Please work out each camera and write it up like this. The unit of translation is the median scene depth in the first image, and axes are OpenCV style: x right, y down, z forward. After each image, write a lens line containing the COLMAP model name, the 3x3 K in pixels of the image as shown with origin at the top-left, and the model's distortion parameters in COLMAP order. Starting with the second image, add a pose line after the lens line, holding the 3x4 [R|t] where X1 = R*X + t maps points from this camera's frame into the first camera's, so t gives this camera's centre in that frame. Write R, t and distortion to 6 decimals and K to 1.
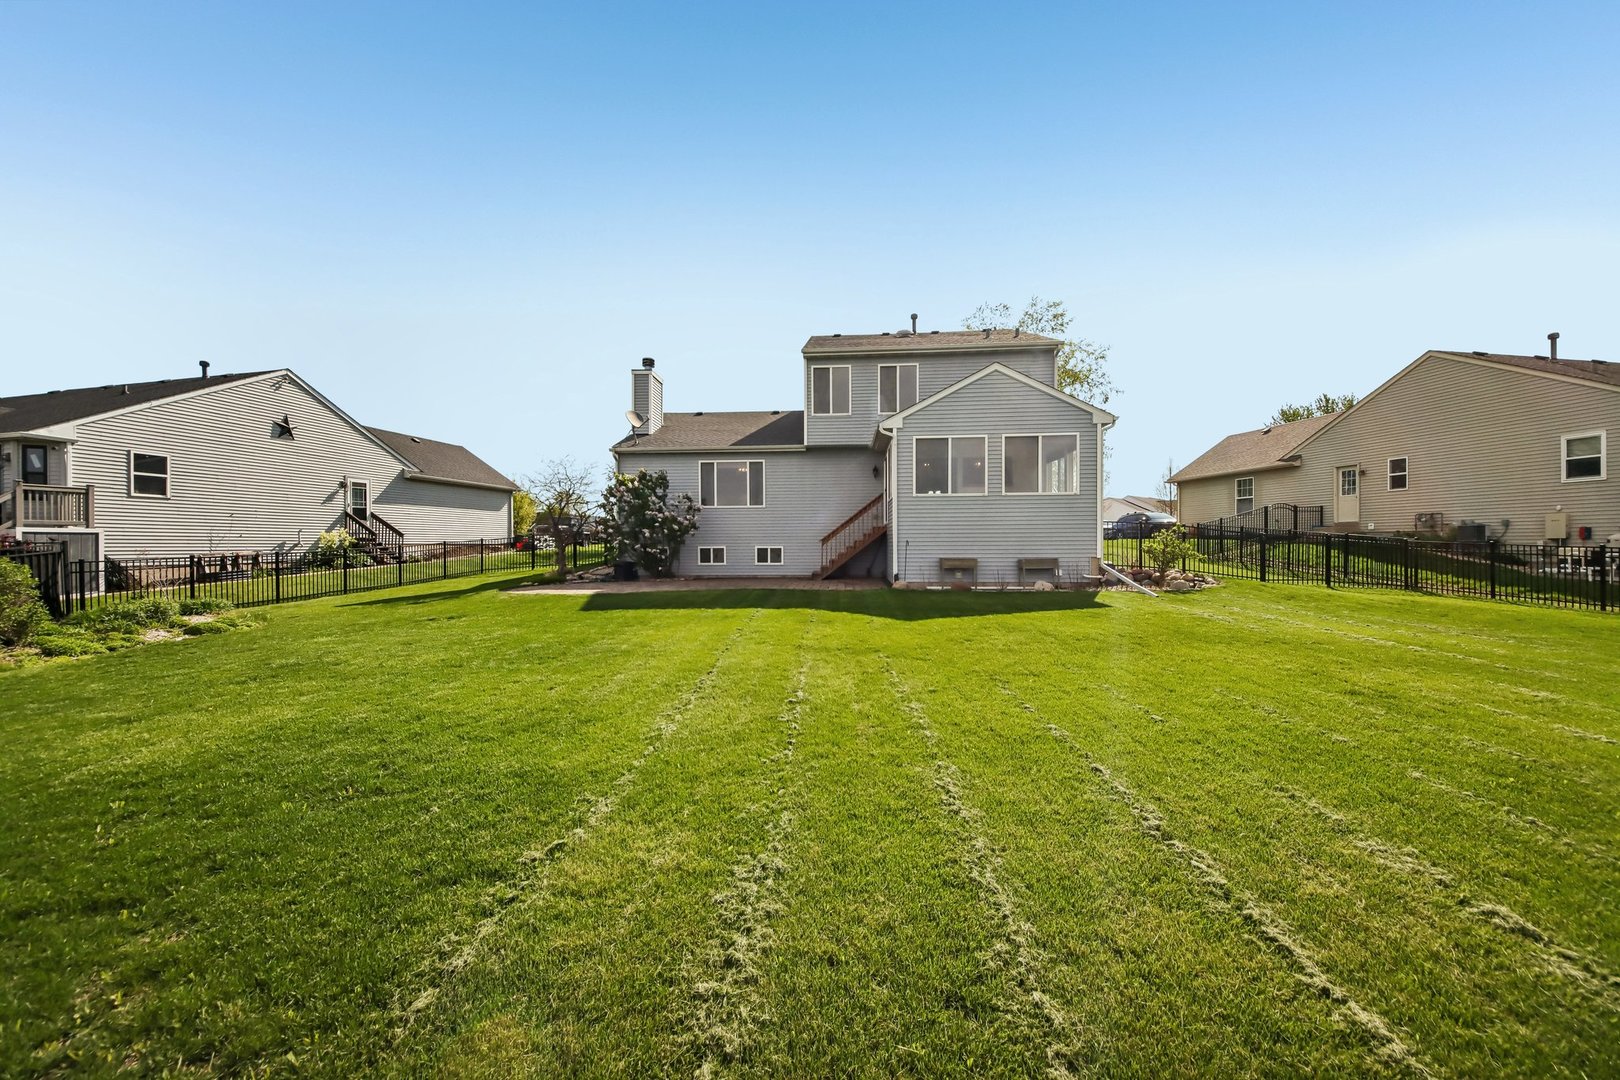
lens RADIAL K [[601.6, 0, 805.2], [0, 601.6, 539.1], [0, 0, 1]] dist [-0.007662, -0.004460]
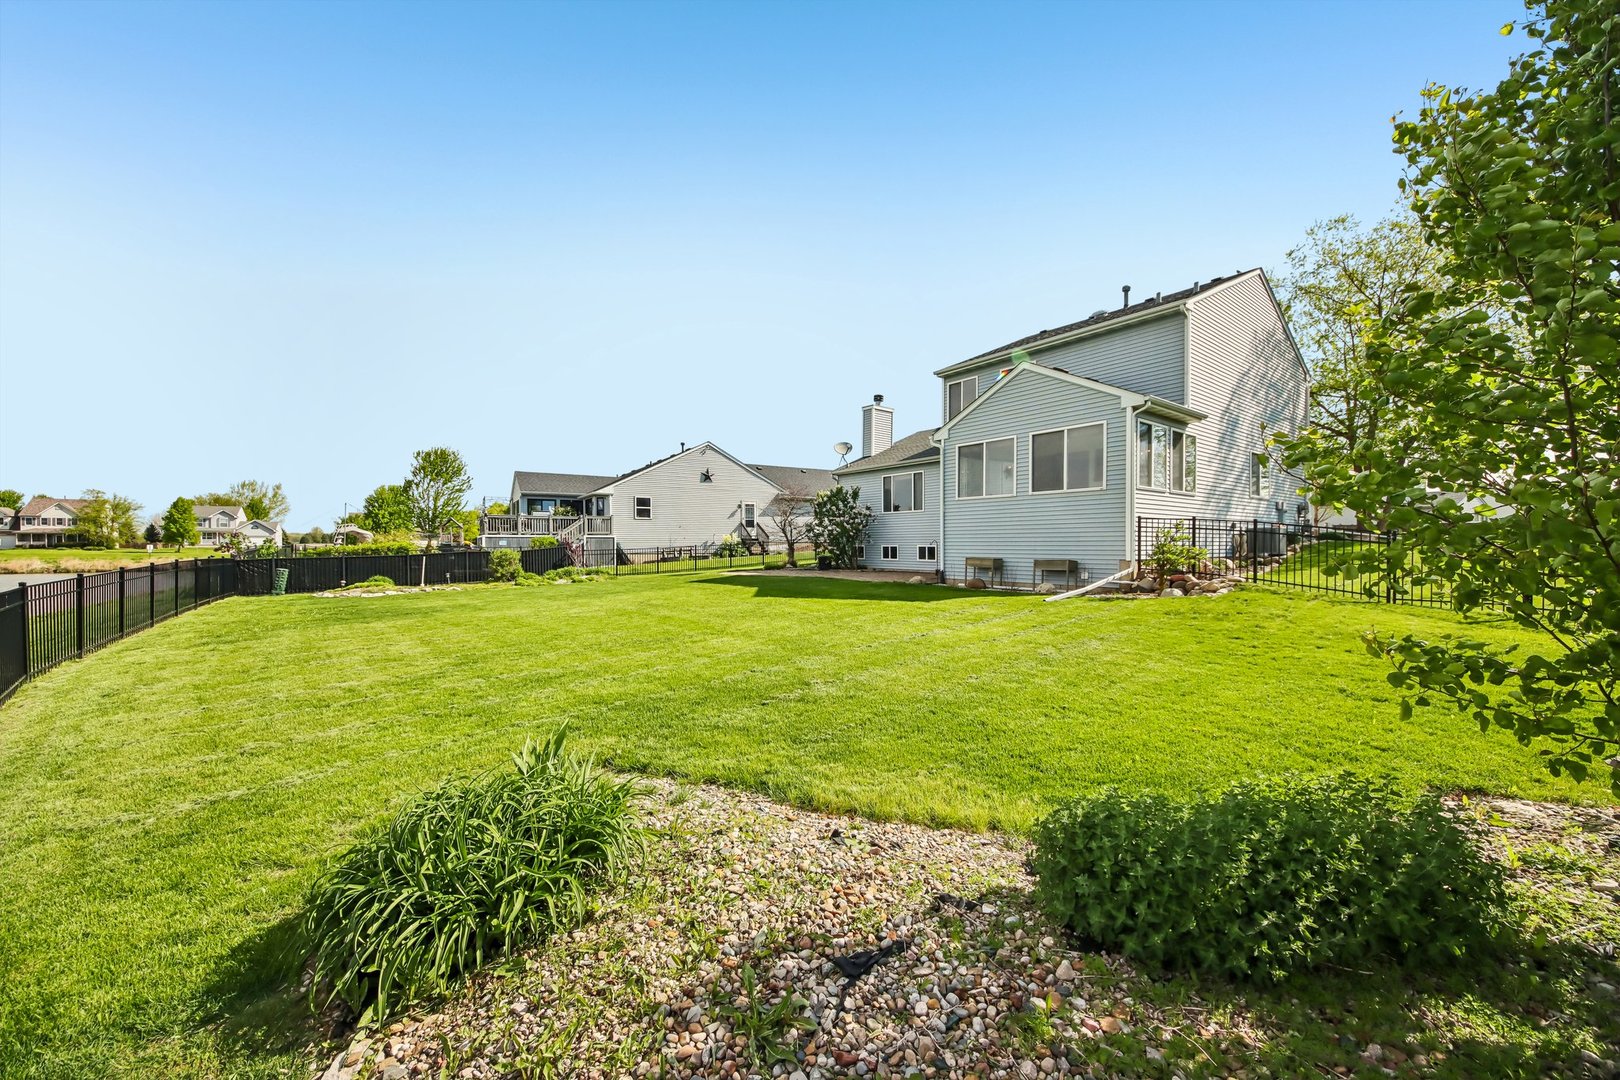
lens RADIAL K [[601.6, 0, 836.3], [0, 601.6, 539.5], [0, 0, 1]] dist [-0.007662, -0.004460]
pose [[0.673973, 0.000464, -0.738756, 0.681891], [0.003160, 0.999989, 0.003510, -0.004566], [0.738749, -0.004700, 0.673964, 0.091428]]
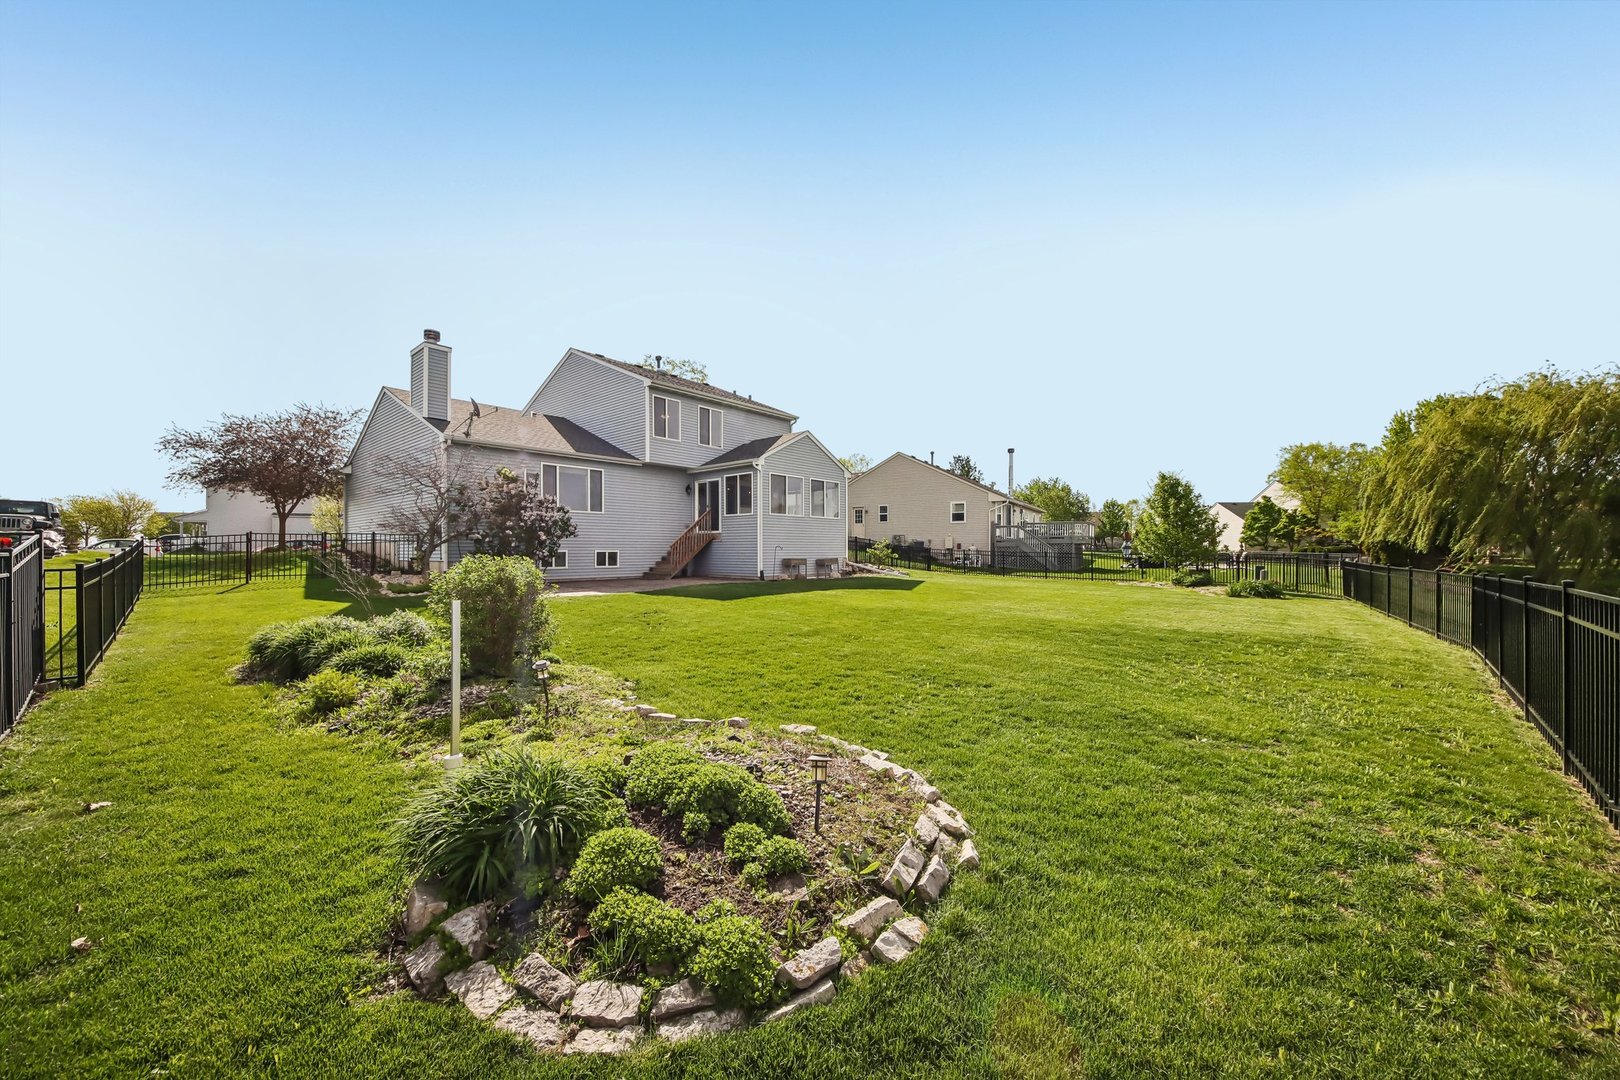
lens RADIAL K [[601.6, 0, 806.6], [0, 601.6, 553.9], [0, 0, 1]] dist [-0.007662, -0.004460]
pose [[0.589451, 0.000670, 0.807804, -0.719108], [0.001133, 0.999998, -0.001656, 0.020137], [-0.807803, 0.001891, 0.589449, 0.080807]]
